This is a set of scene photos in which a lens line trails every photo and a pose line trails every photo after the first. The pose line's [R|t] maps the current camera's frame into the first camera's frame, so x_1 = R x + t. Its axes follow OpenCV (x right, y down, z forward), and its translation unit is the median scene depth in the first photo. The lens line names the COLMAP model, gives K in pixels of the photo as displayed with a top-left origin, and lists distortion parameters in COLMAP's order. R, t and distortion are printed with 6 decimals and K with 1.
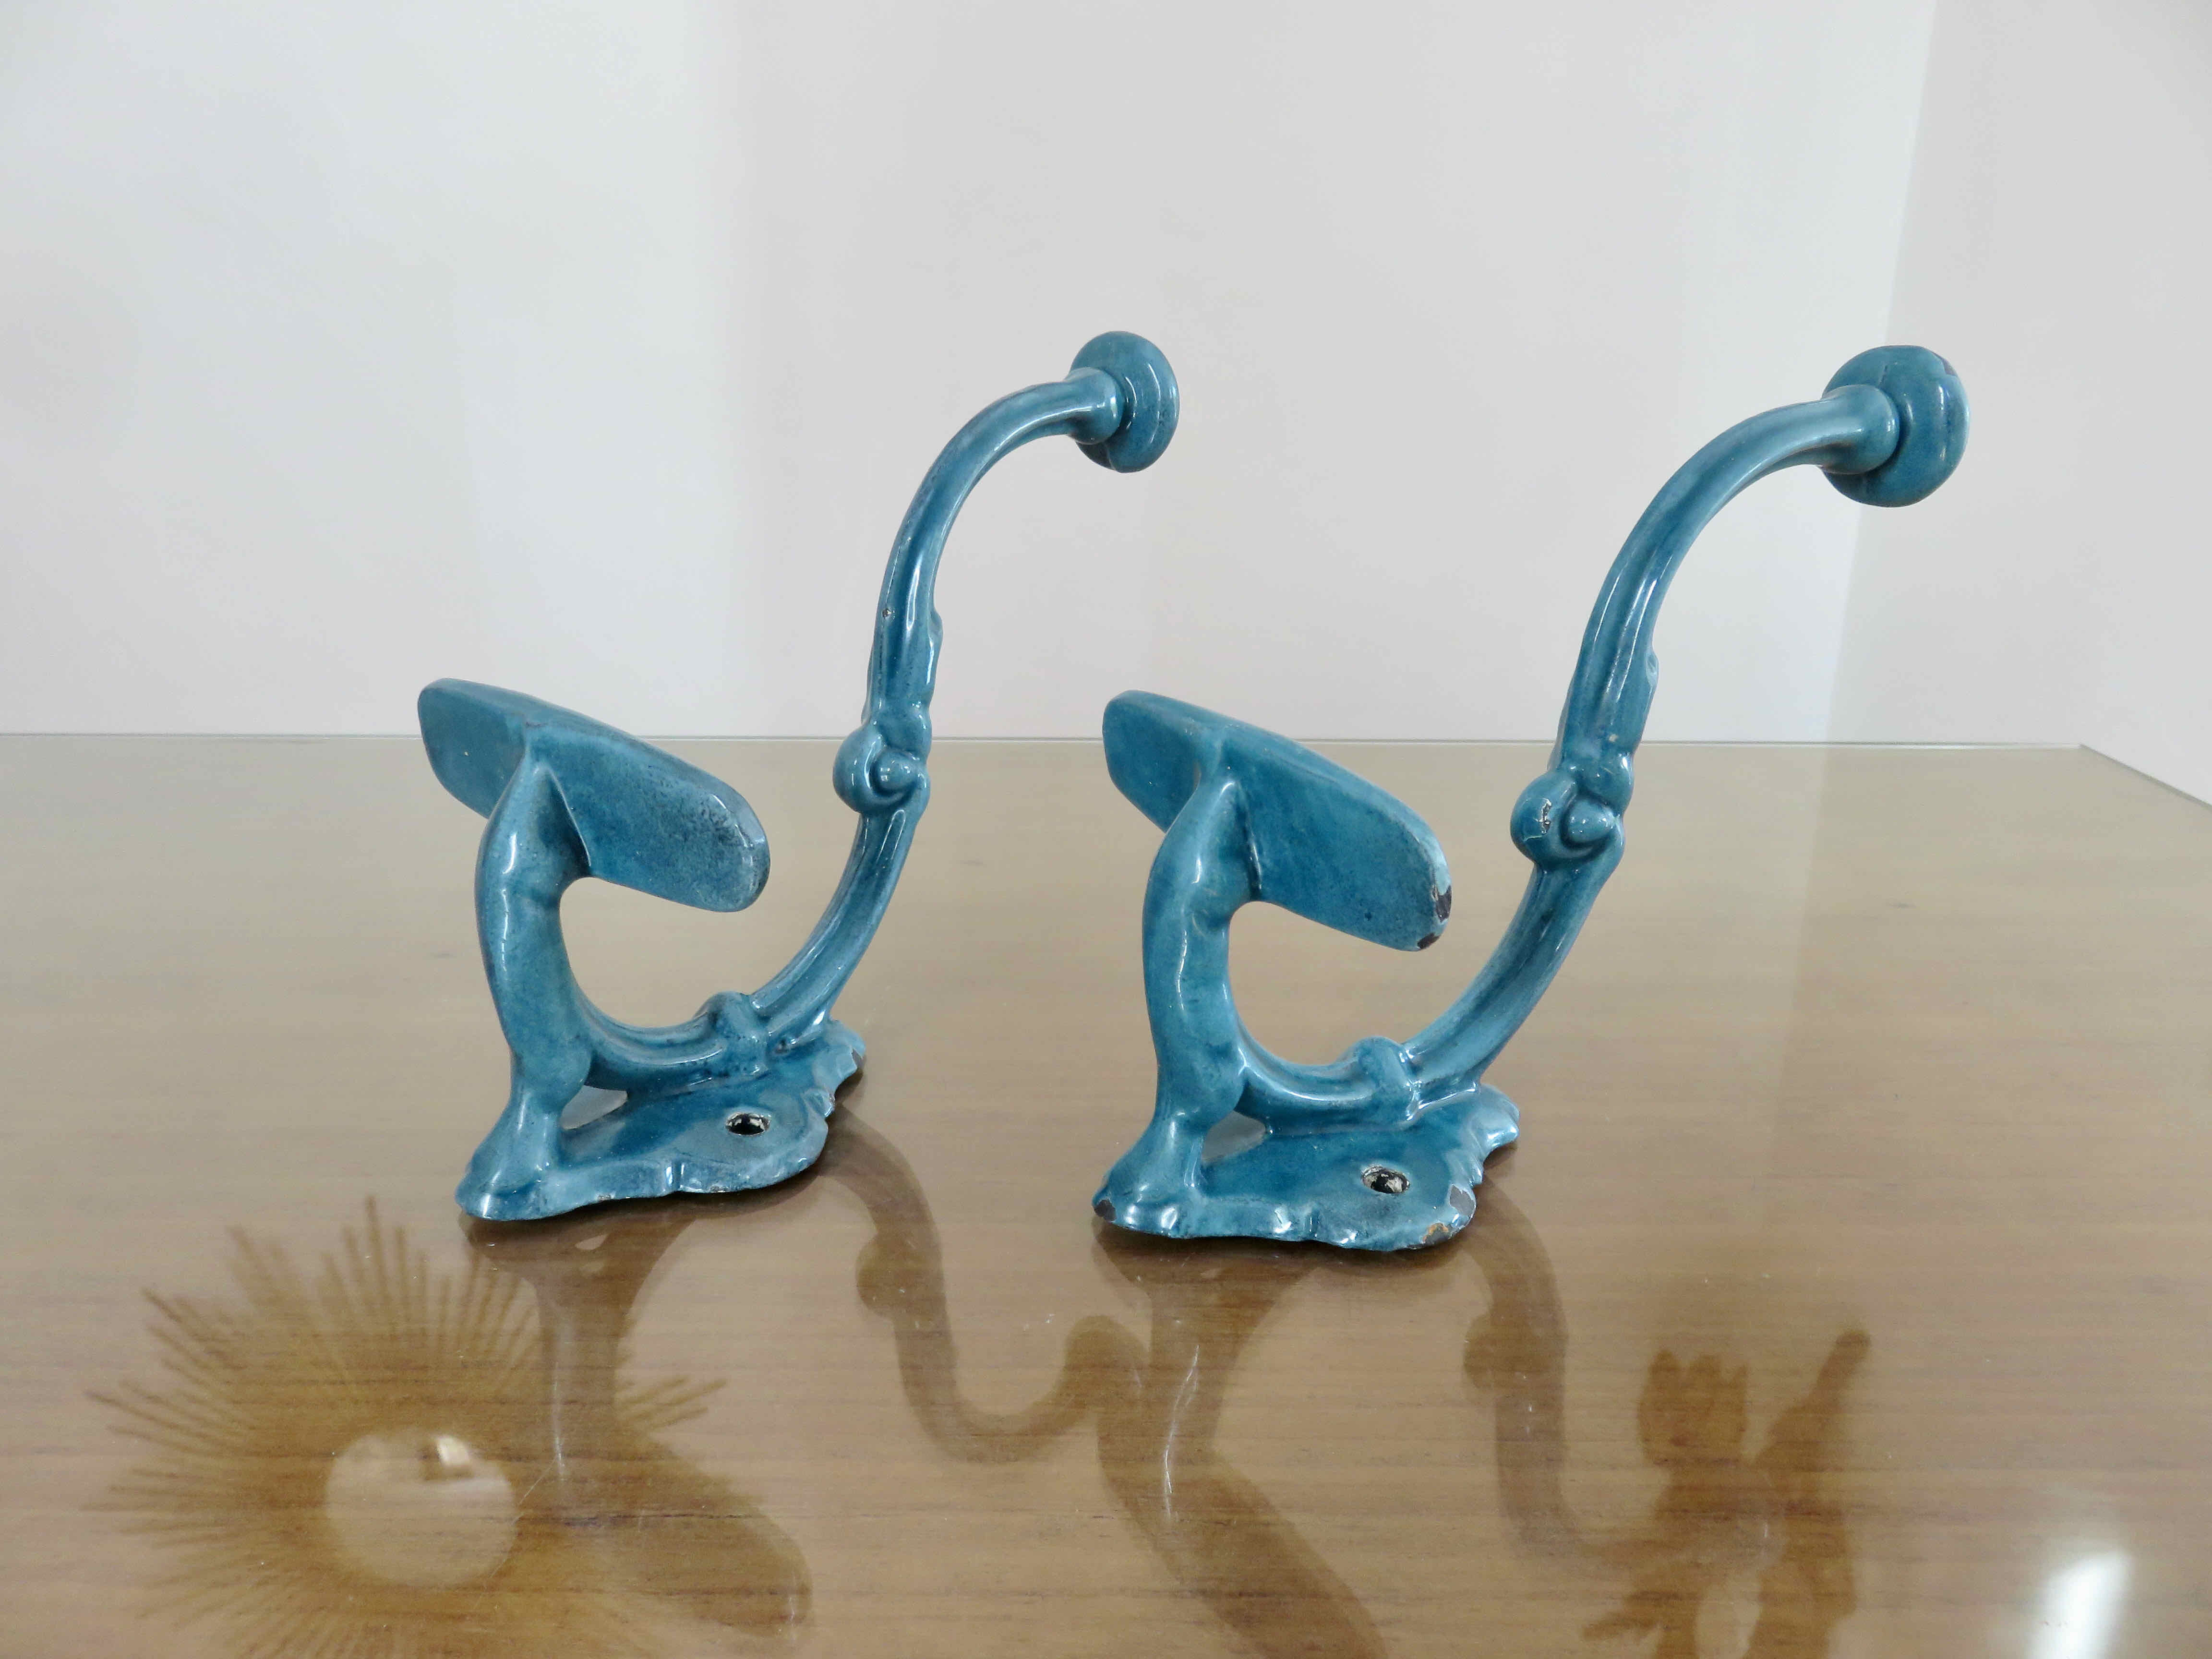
lens RADIAL K [[1723.0, 0, 1116.7], [0, 1723.0, 863.0], [0, 0, 1]] dist [0.001137, 0.076781]
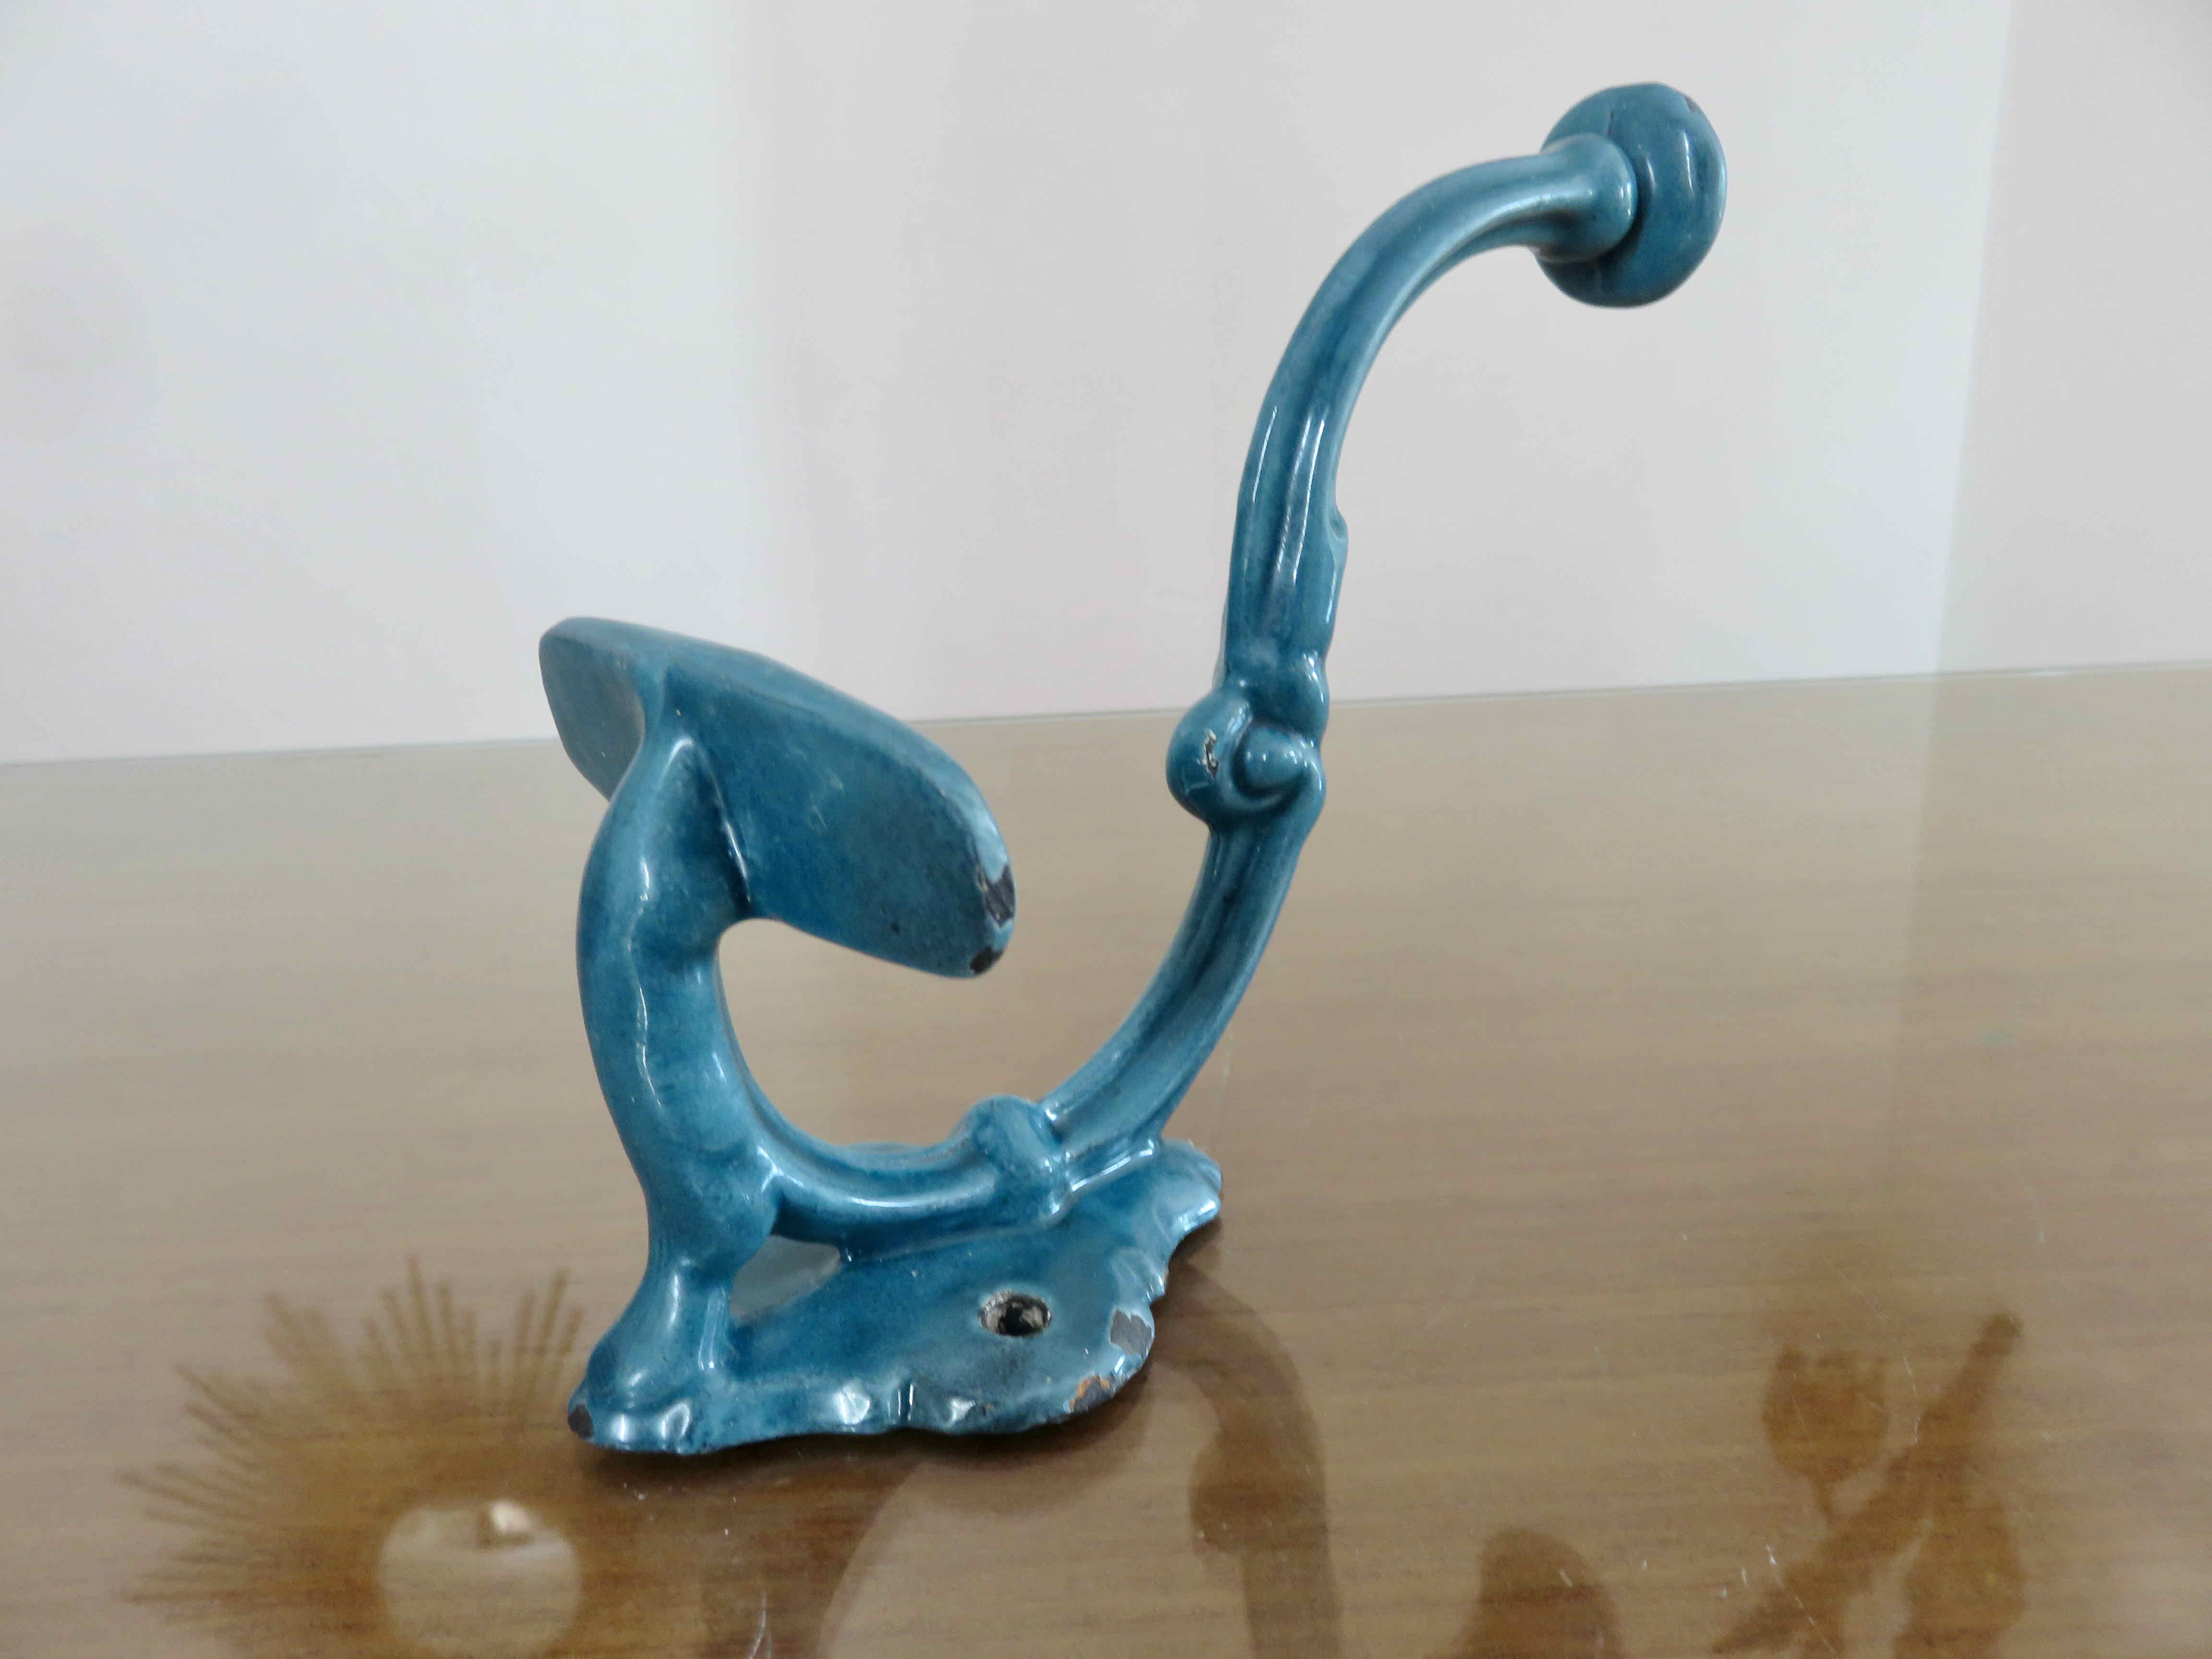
lens RADIAL K [[1723.0, 0, 1116.7], [0, 1723.0, 863.0], [0, 0, 1]] dist [0.001137, 0.076781]
pose [[0.988619, -0.094107, 0.117376, 0.131888], [0.094672, 0.995508, 0.000764, 0.012855], [-0.116920, 0.010357, 0.993087, 0.328686]]
